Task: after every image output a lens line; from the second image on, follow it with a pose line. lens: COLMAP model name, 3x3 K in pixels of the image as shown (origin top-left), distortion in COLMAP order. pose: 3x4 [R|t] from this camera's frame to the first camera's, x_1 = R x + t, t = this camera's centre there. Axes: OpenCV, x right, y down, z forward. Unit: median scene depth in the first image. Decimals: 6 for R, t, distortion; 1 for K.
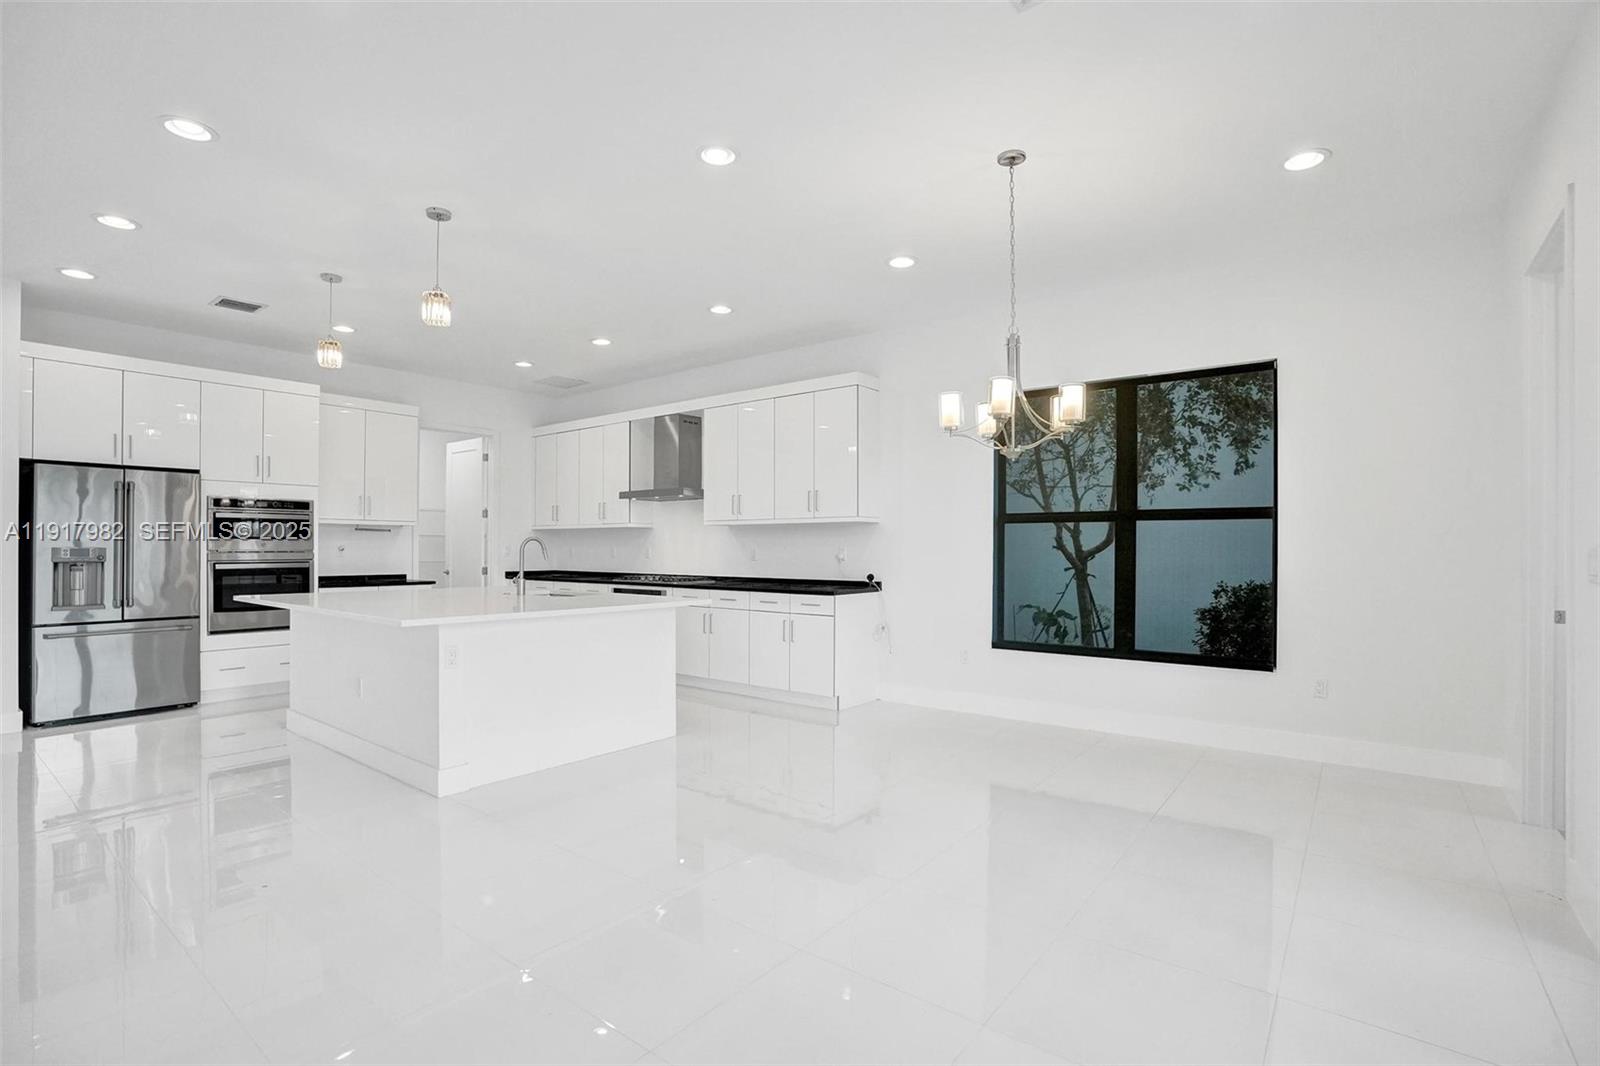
lens RADIAL K [[754.8, 0, 817.7], [0, 754.8, 542.8], [0, 0, 1]] dist [-0.059785, 0.026408]
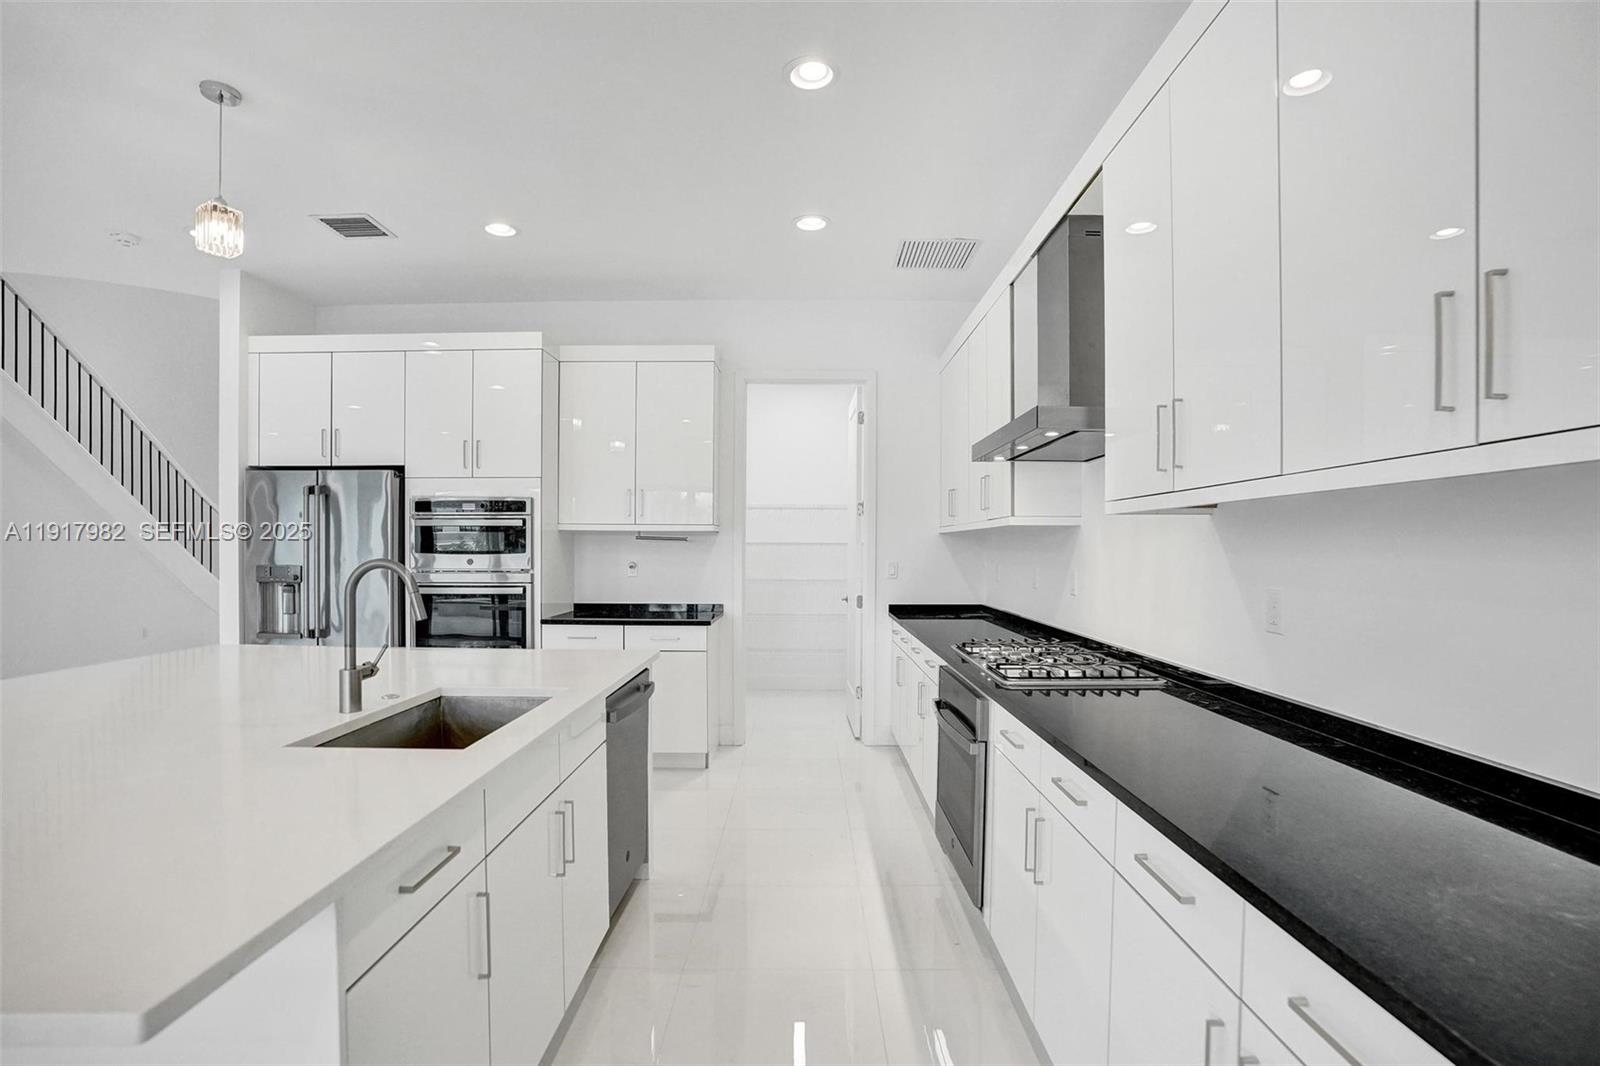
lens RADIAL K [[755.3, 0, 803.9], [0, 755.3, 567.8], [0, 0, 1]] dist [-0.072949, 0.028103]
pose [[0.589606, 0.020914, -0.807420, 0.036821], [0.002582, 0.999611, 0.027778, -0.010628], [0.807687, -0.018463, 0.589323, 0.803461]]
